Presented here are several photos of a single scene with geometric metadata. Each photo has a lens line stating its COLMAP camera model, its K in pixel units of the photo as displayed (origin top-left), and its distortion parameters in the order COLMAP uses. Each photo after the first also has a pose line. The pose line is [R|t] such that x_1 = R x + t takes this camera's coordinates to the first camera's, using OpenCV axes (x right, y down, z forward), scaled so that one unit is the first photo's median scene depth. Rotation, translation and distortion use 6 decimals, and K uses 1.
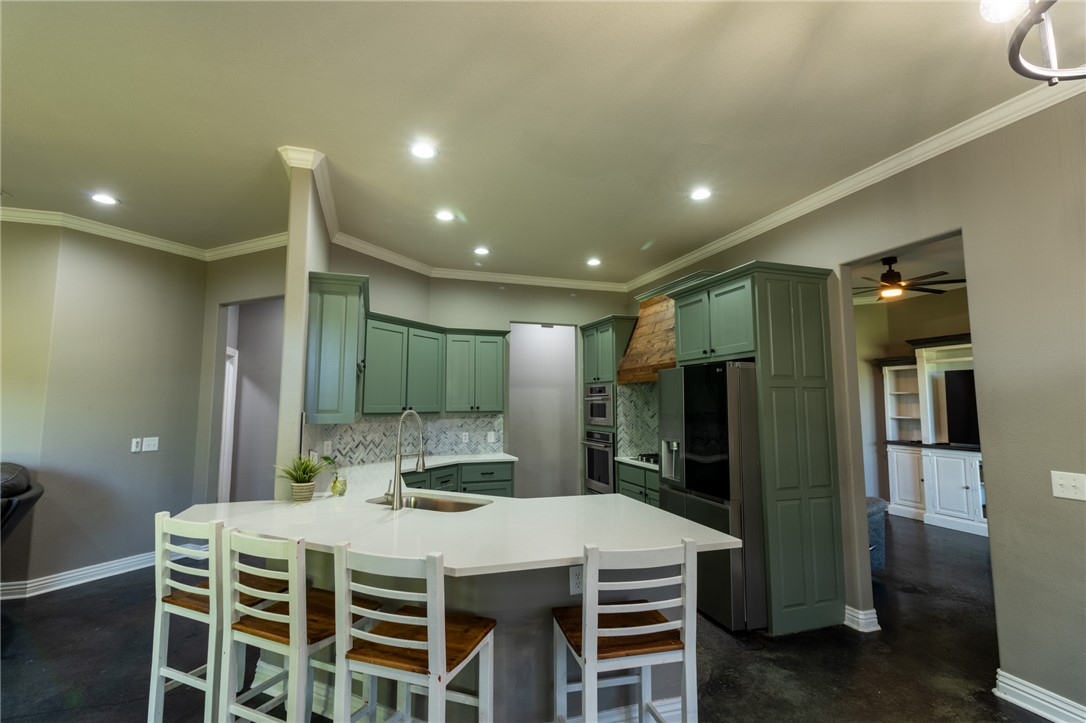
lens RADIAL K [[501.3, 0, 528.6], [0, 501.3, 363.2], [0, 0, 1]] dist [0.000187, 0.000414]
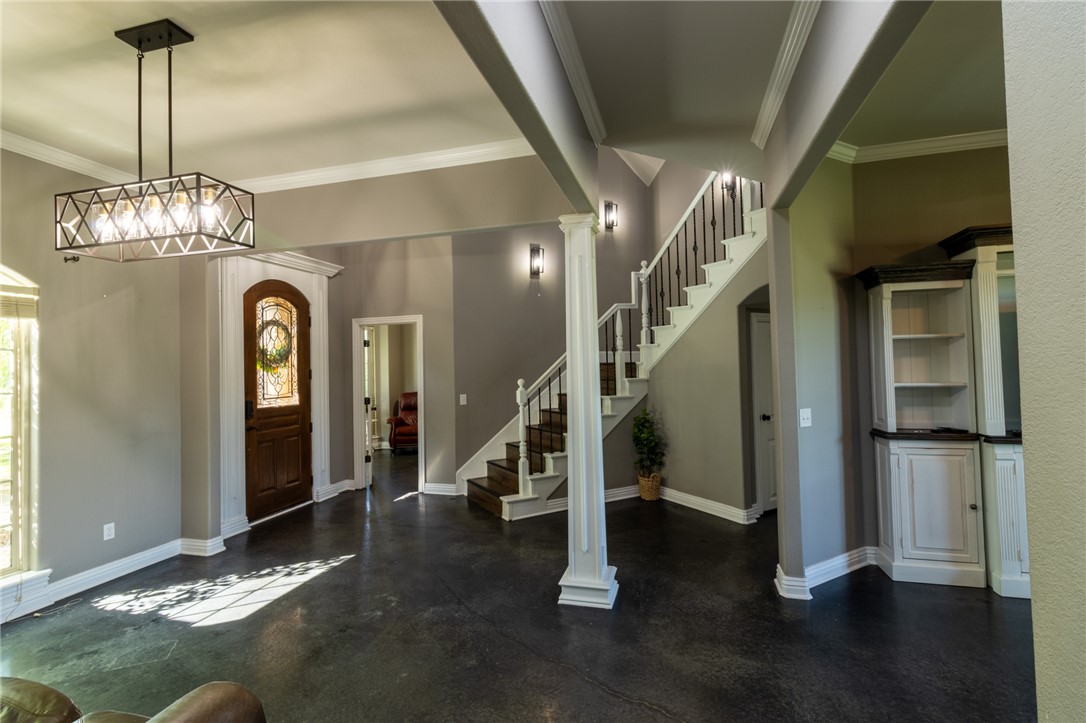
lens RADIAL K [[501.3, 0, 528.6], [0, 501.3, 363.2], [0, 0, 1]] dist [0.000187, 0.000414]
pose [[0.546574, -0.011311, 0.837334, 0.105844], [-0.053685, 0.997379, 0.048516, 0.082772], [-0.835688, -0.071470, 0.544534, 1.065379]]
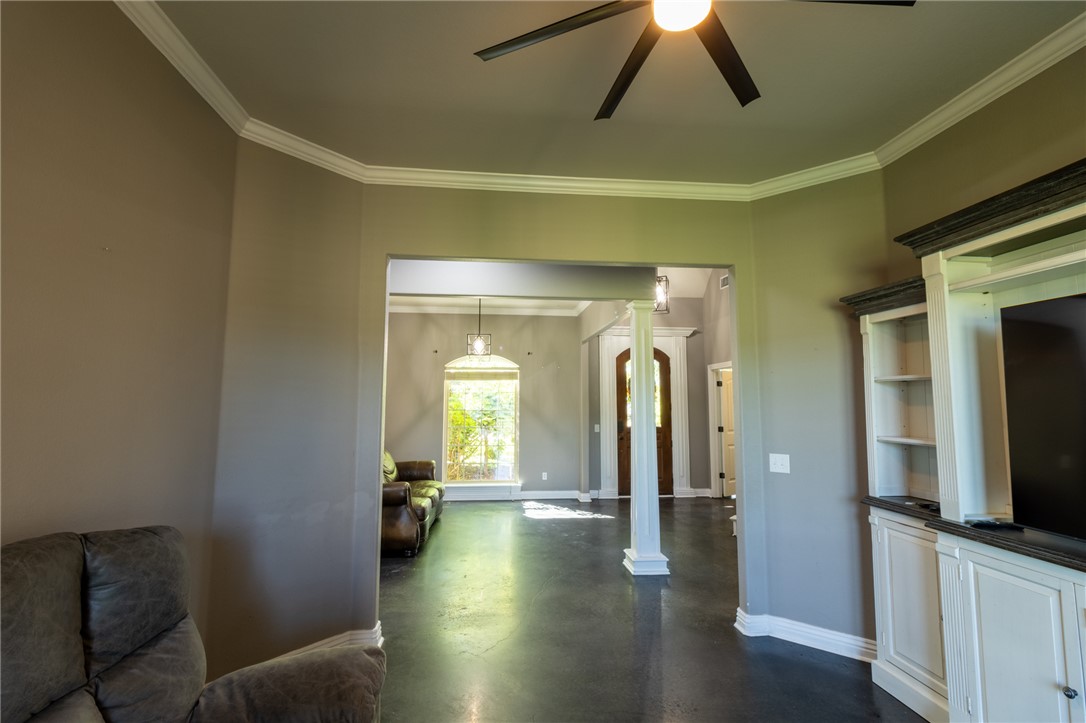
lens RADIAL K [[510.6, 0, 540.3], [0, 510.6, 355.7], [0, 0, 1]] dist [-0.006159, 0.000732]
pose [[0.977882, -0.019874, -0.208213, 0.555938], [0.019471, 0.999802, -0.003986, 0.037664], [0.208251, -0.000156, 0.978075, 0.557012]]
